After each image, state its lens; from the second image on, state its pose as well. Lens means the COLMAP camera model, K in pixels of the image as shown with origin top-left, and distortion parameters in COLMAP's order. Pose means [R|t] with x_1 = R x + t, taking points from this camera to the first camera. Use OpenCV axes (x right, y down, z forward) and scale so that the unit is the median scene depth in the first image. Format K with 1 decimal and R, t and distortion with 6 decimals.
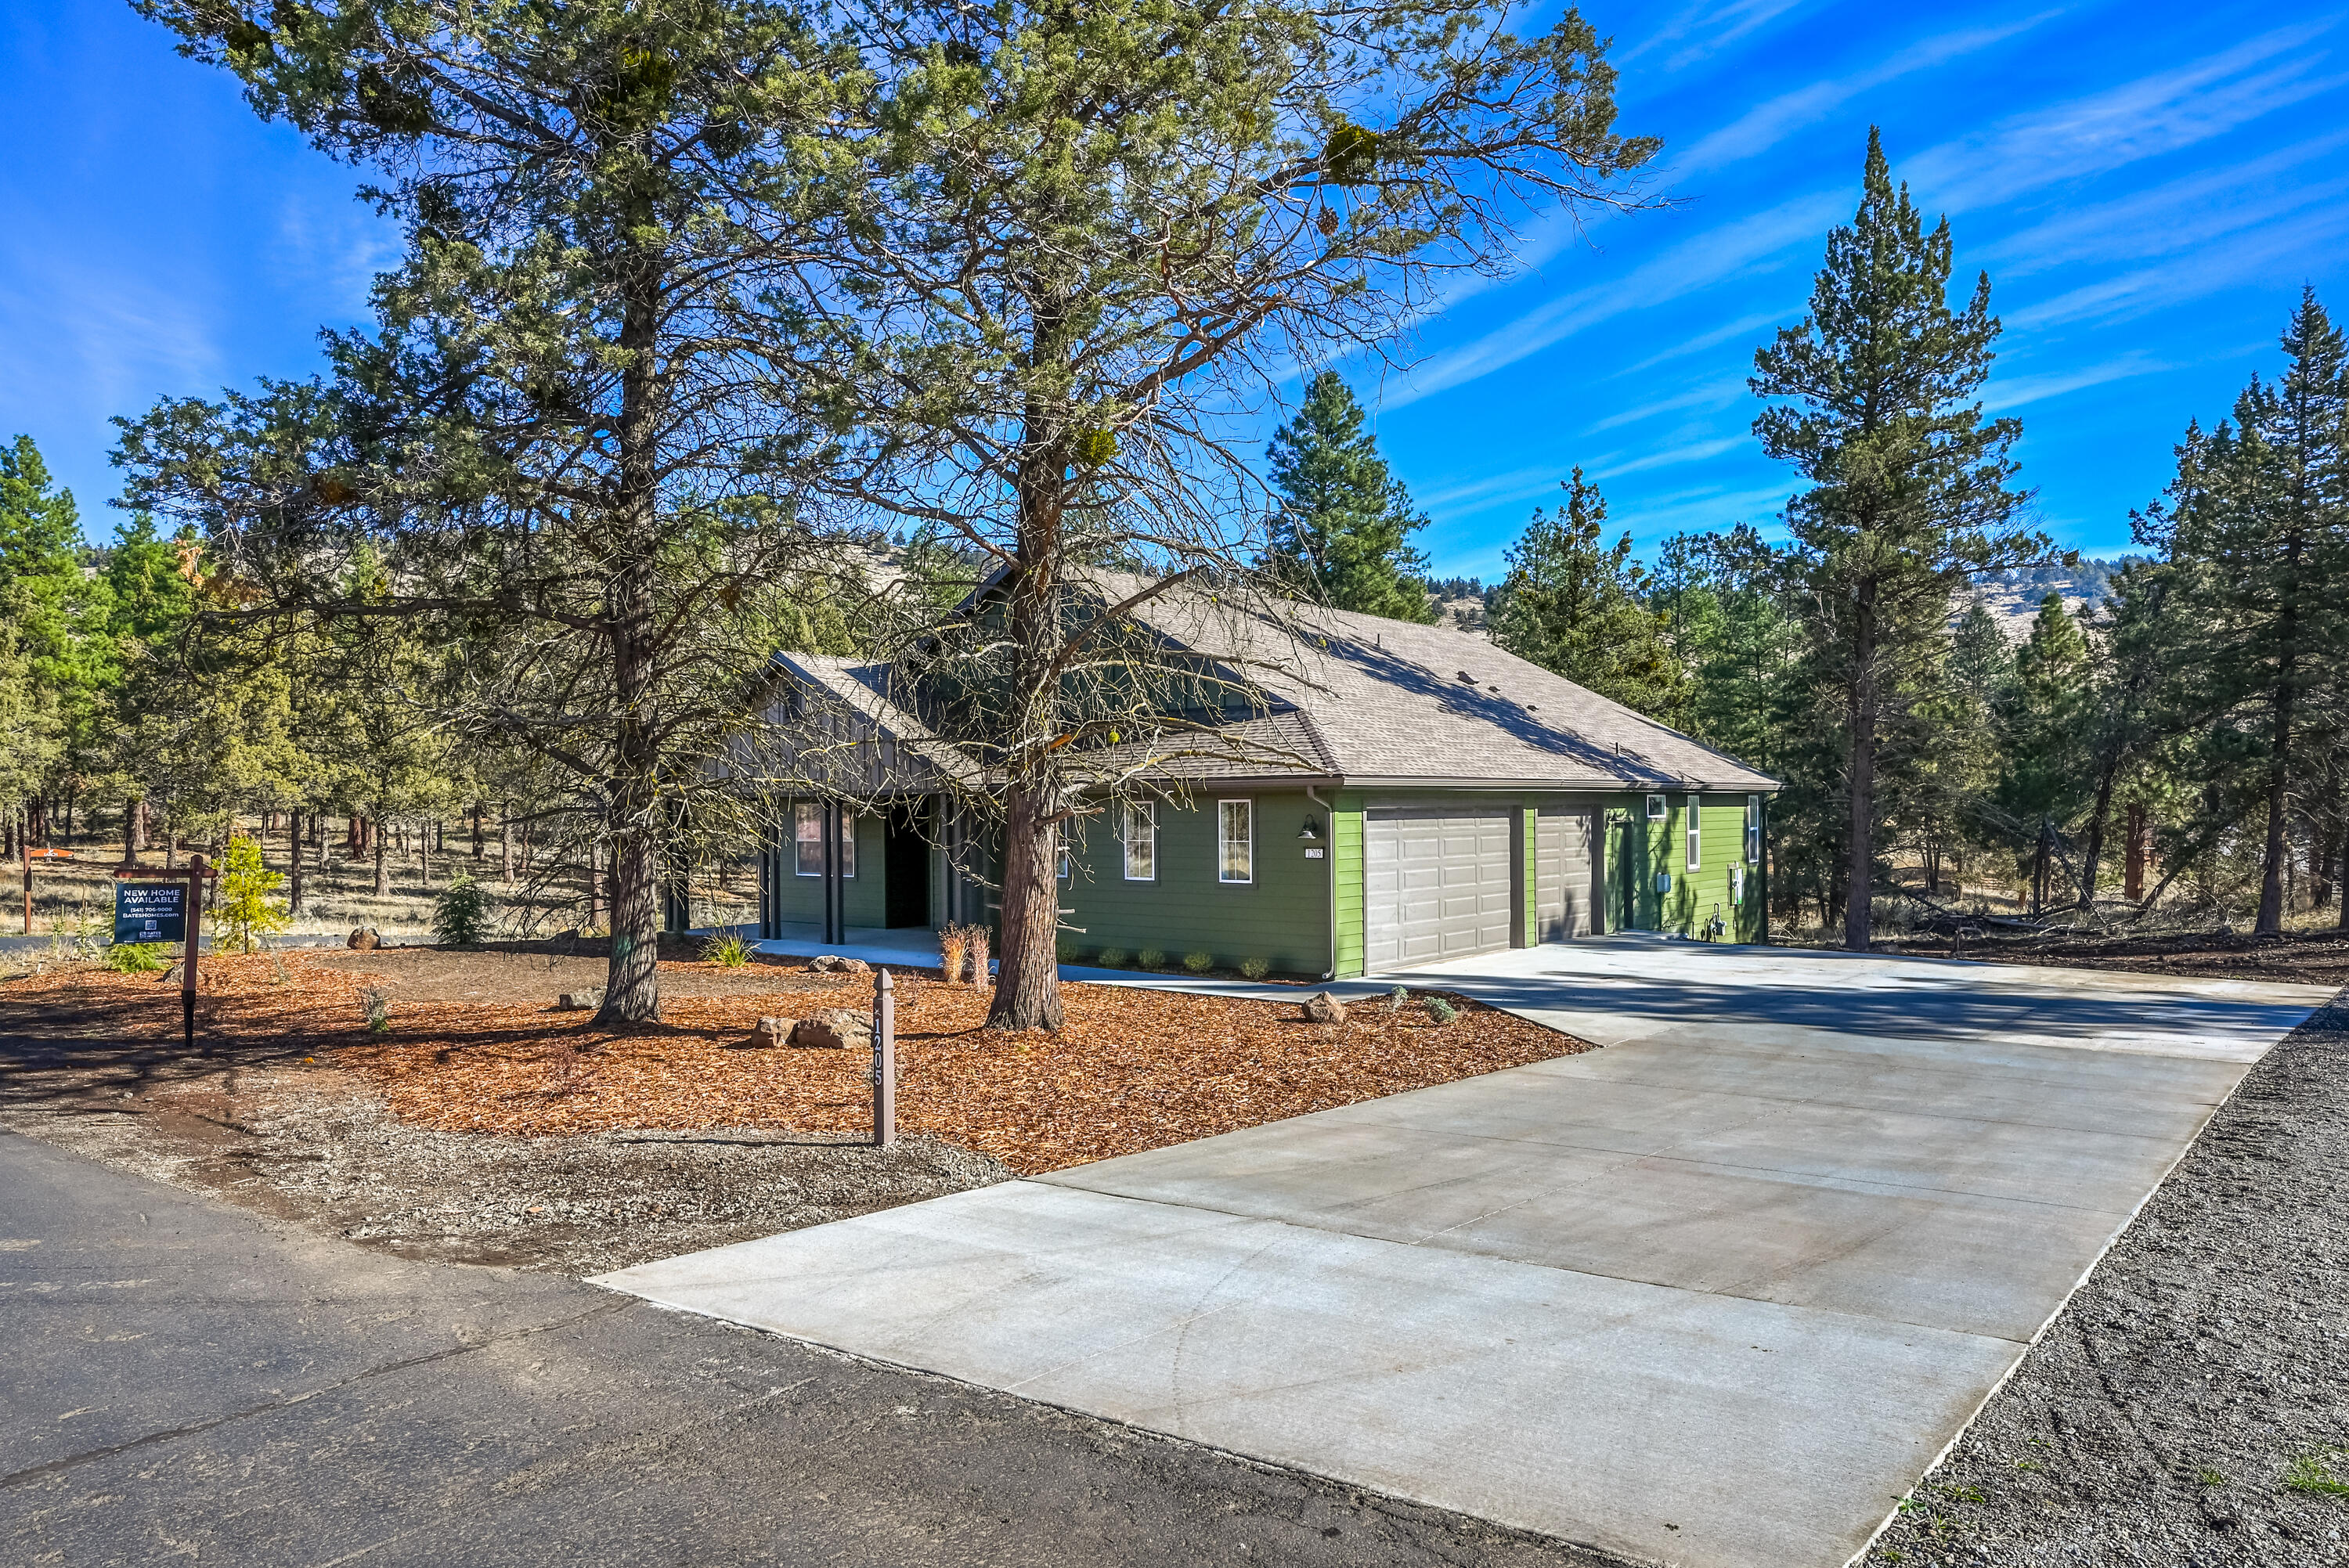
lens RADIAL K [[1387.6, 0, 1174.5], [0, 1387.6, 784.0], [0, 0, 1]] dist [0.000398, -0.000213]
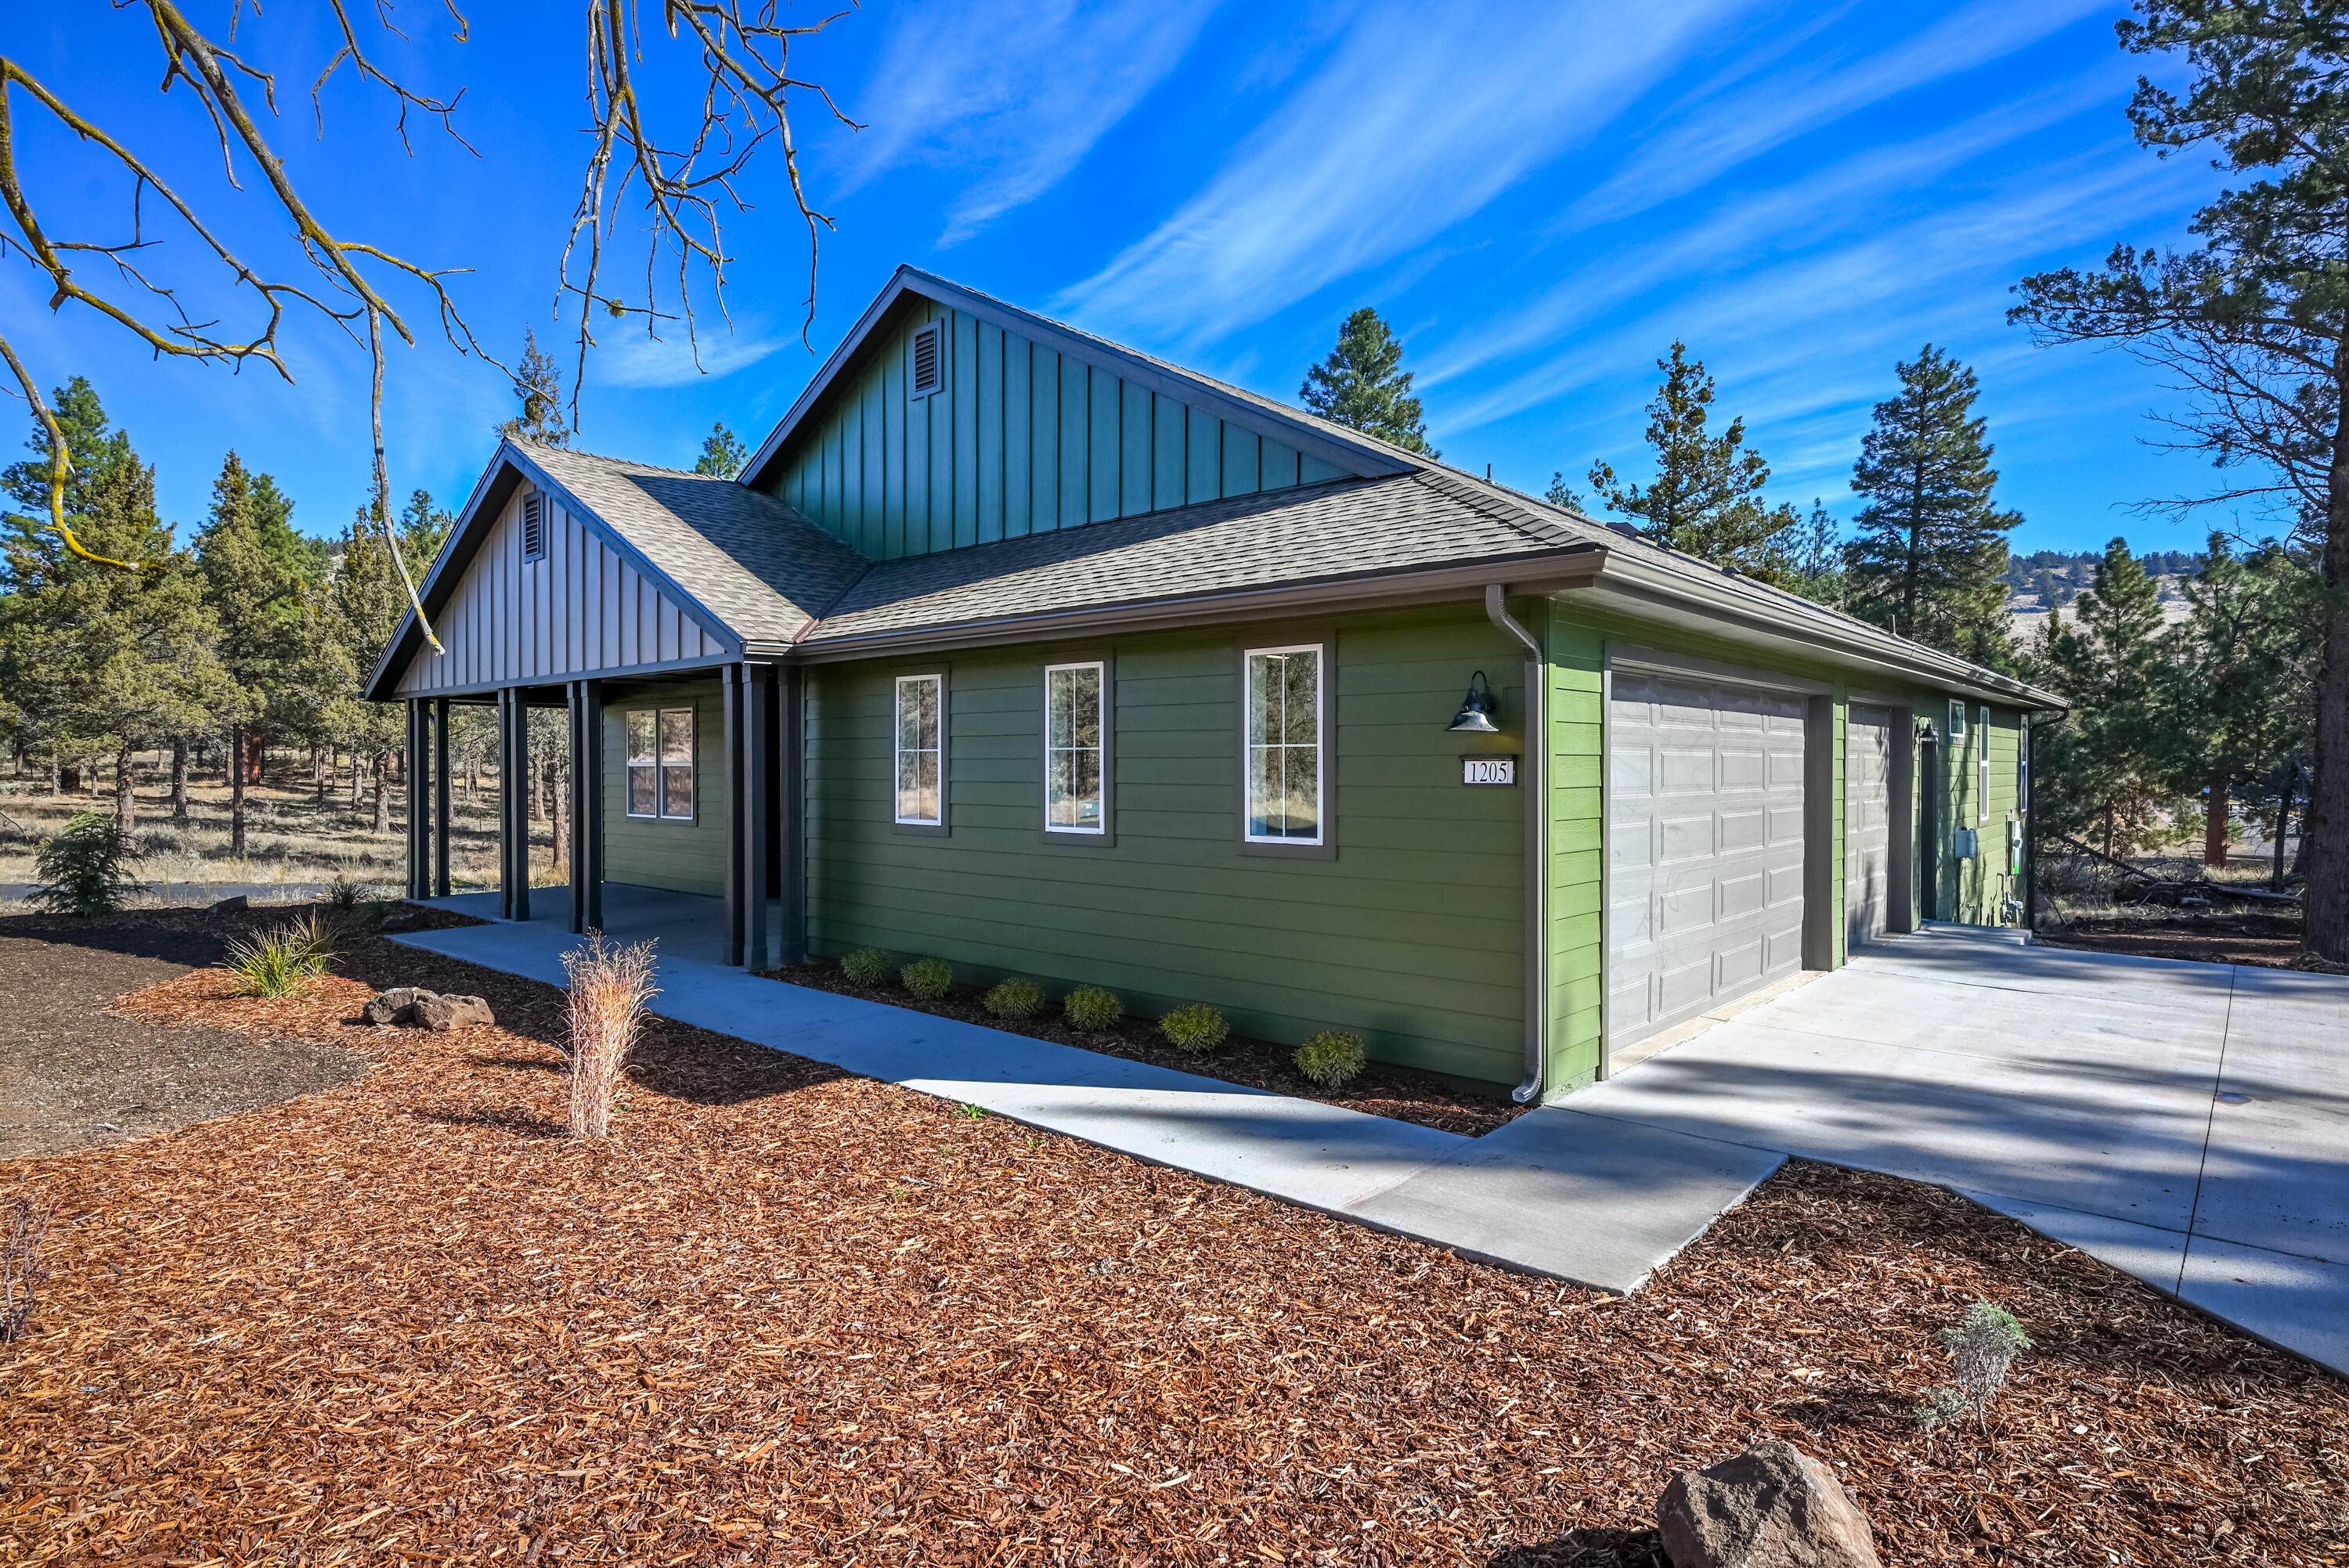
lens RADIAL K [[1139.9, 0, 1174.5], [0, 1139.9, 756.4], [0, 0, 1]] dist [-0.001581, -0.000102]
pose [[0.999405, 0.009201, -0.033254, 0.015611], [-0.008862, 0.999907, 0.010346, 0.029024], [0.033346, -0.010045, 0.999393, 0.457507]]
